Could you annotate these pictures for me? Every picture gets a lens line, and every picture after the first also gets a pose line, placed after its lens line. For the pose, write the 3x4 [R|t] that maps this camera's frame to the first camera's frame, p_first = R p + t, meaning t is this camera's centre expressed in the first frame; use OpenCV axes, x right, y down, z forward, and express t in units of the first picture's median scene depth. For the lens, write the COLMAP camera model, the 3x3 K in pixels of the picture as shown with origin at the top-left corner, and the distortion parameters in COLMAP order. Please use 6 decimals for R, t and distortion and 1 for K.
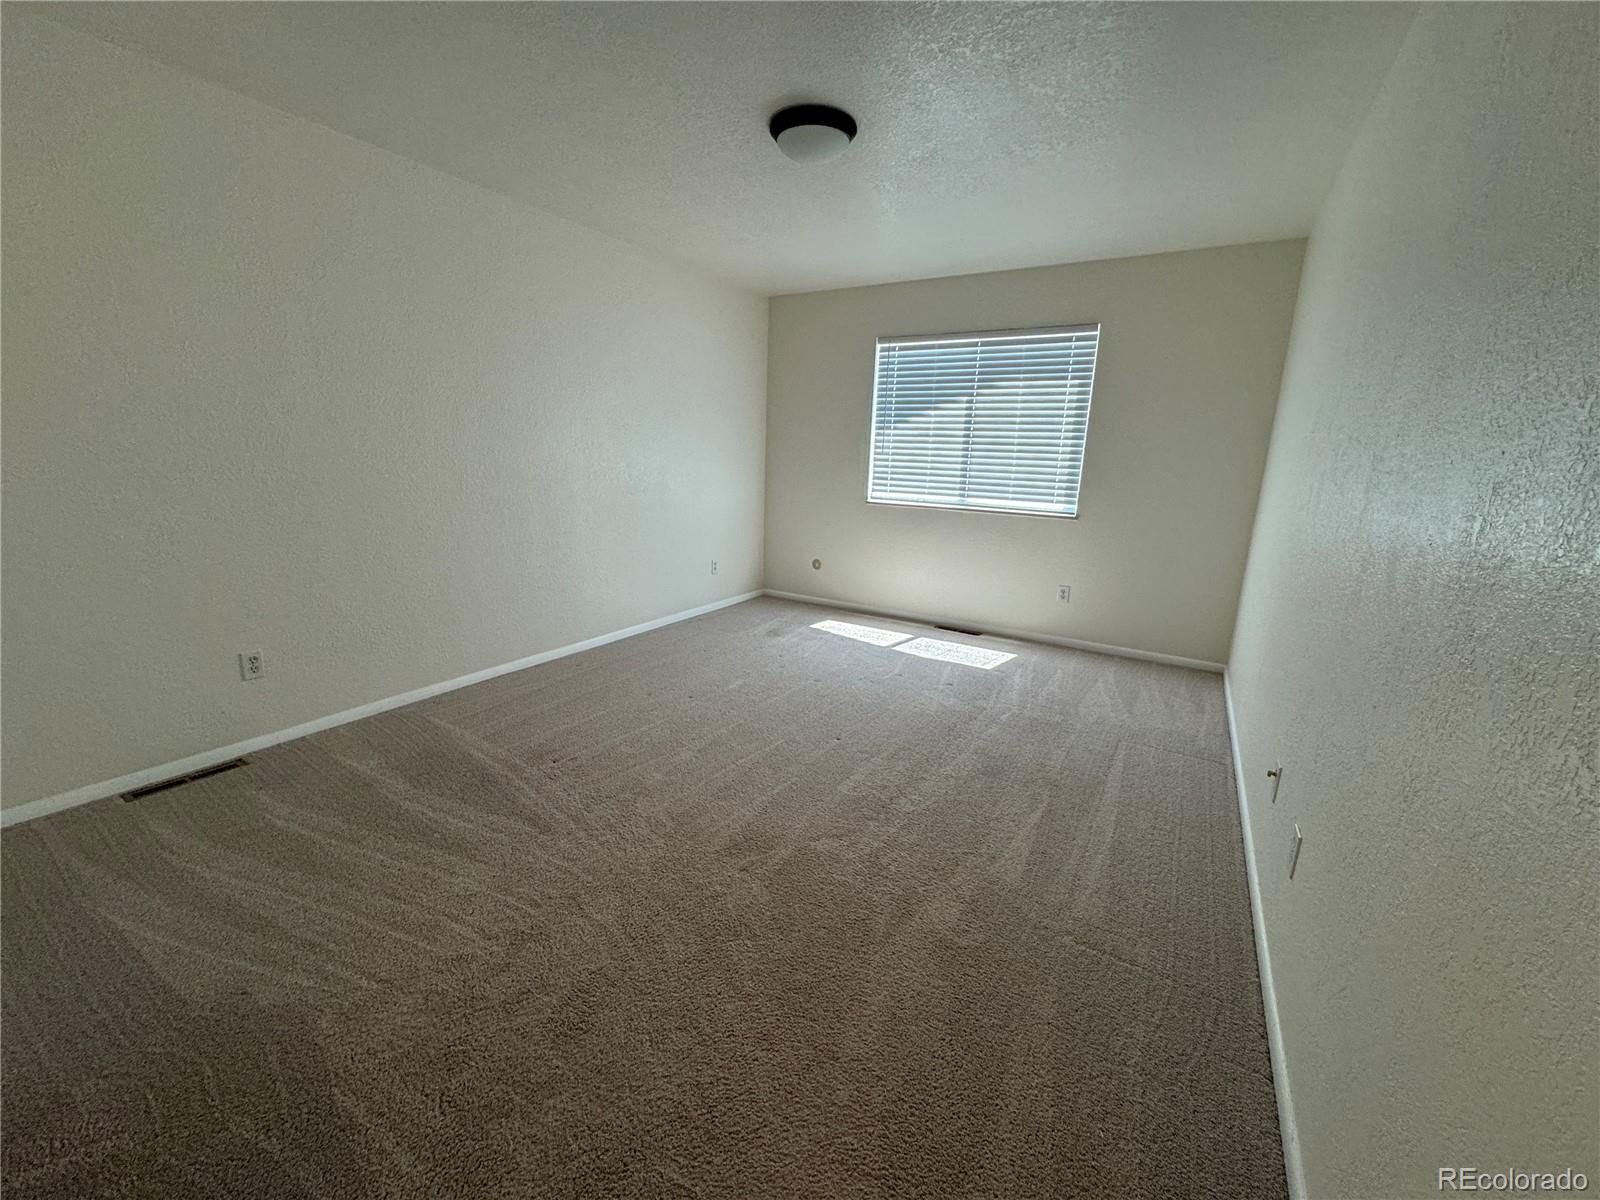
lens RADIAL K [[639.1, 0, 800.0], [0, 639.1, 600.0], [0, 0, 1]] dist [-0.001231, 0.000207]
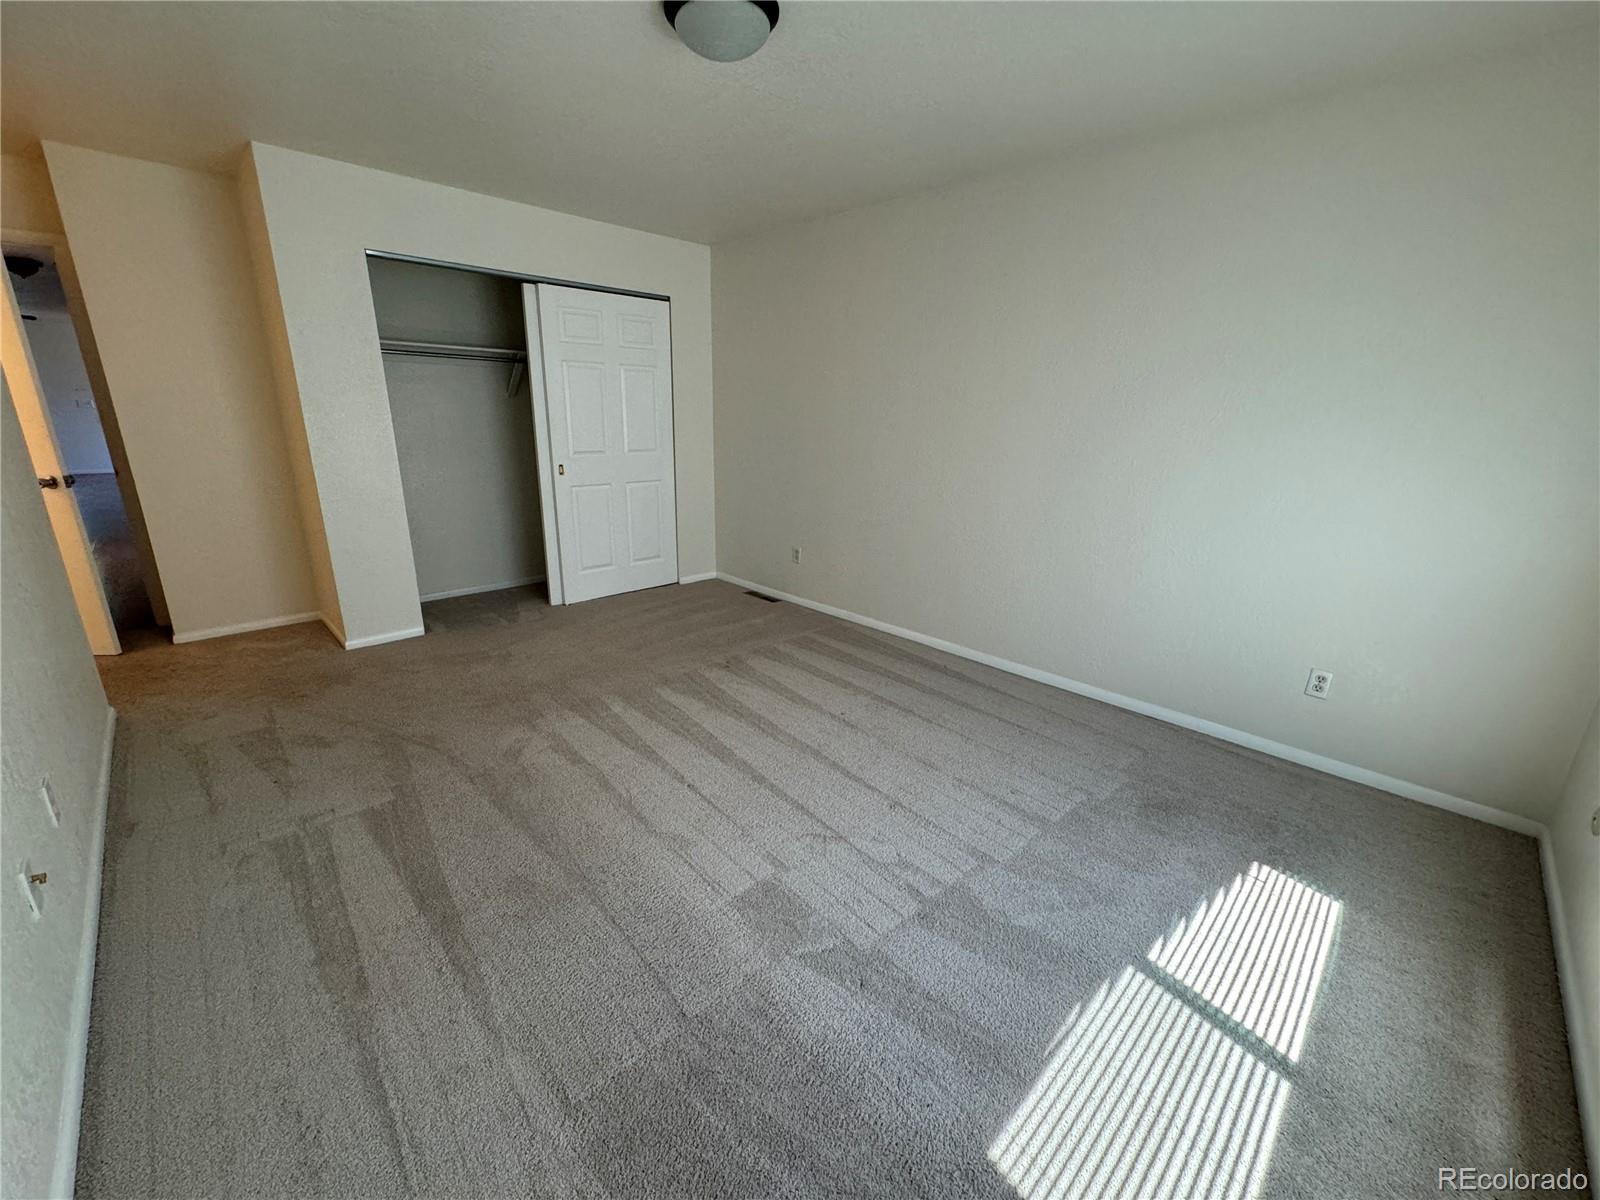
lens RADIAL K [[639.1, 0, 800.0], [0, 639.1, 600.0], [0, 0, 1]] dist [-0.001231, 0.000207]
pose [[-0.254409, 0.234739, -0.938176, 0.620644], [-0.246620, 0.922275, 0.297637, -0.233460], [0.935123, 0.307094, -0.176744, 1.019350]]
